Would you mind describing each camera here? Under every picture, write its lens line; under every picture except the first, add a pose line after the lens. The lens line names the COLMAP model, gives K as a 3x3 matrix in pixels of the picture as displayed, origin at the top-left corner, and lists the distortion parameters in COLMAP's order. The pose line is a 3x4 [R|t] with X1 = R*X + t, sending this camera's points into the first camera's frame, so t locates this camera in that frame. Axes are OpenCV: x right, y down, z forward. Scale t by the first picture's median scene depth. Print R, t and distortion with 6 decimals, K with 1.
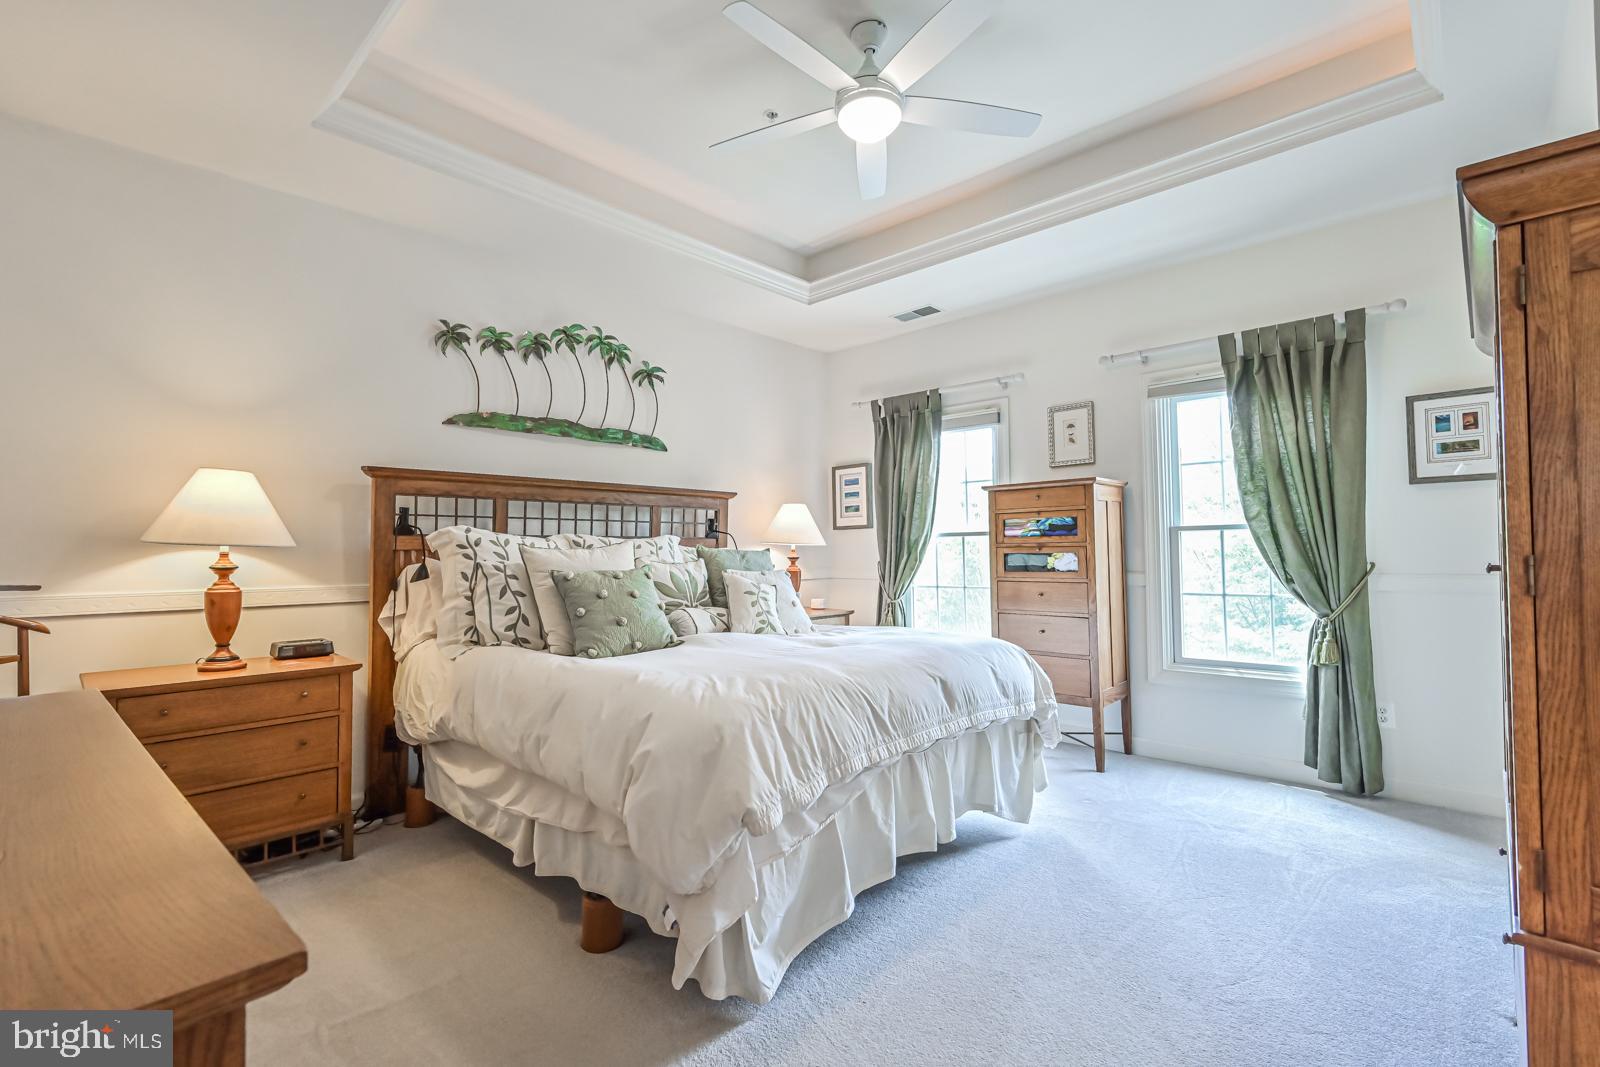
lens RADIAL K [[718.9, 0, 722.6], [0, 718.9, 513.4], [0, 0, 1]] dist [0.000129, -0.000086]
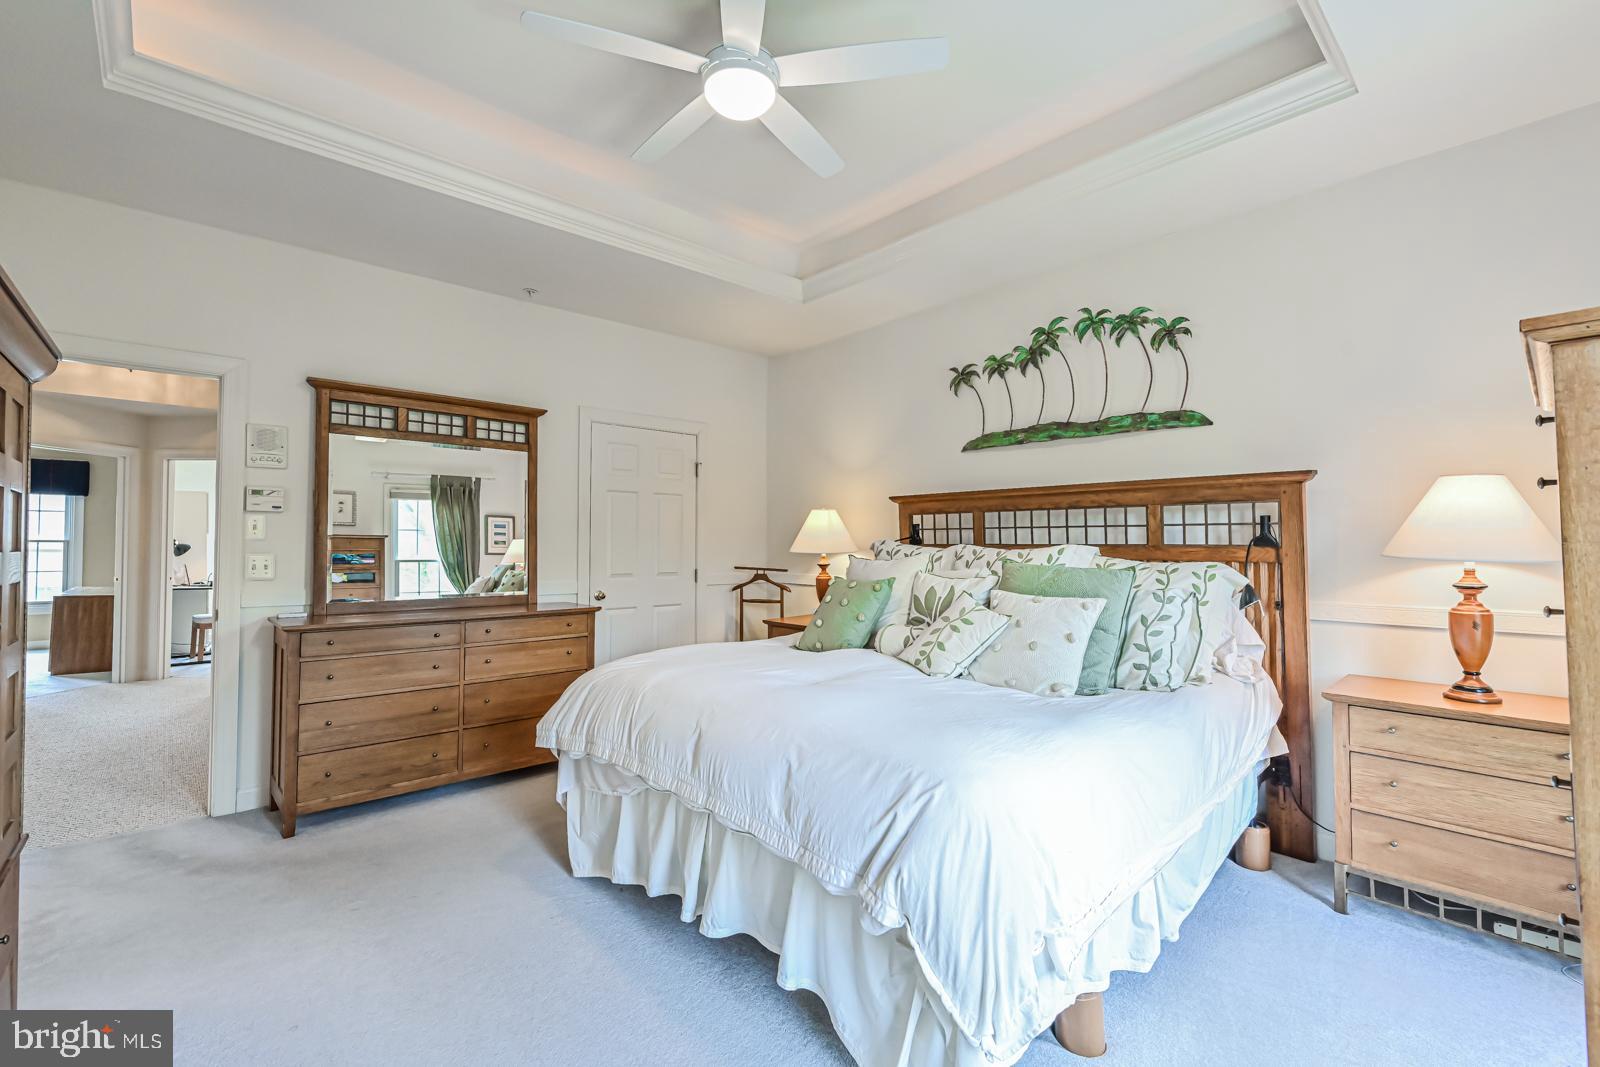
lens RADIAL K [[704.1, 0, 800.0], [0, 704.1, 533.5], [0, 0, 1]] dist [0.000480, -0.000147]
pose [[-0.036151, -0.025416, -0.999023, 0.661785], [0.029285, 0.999220, -0.026481, 0.029008], [0.998917, -0.030214, -0.035379, 0.640164]]
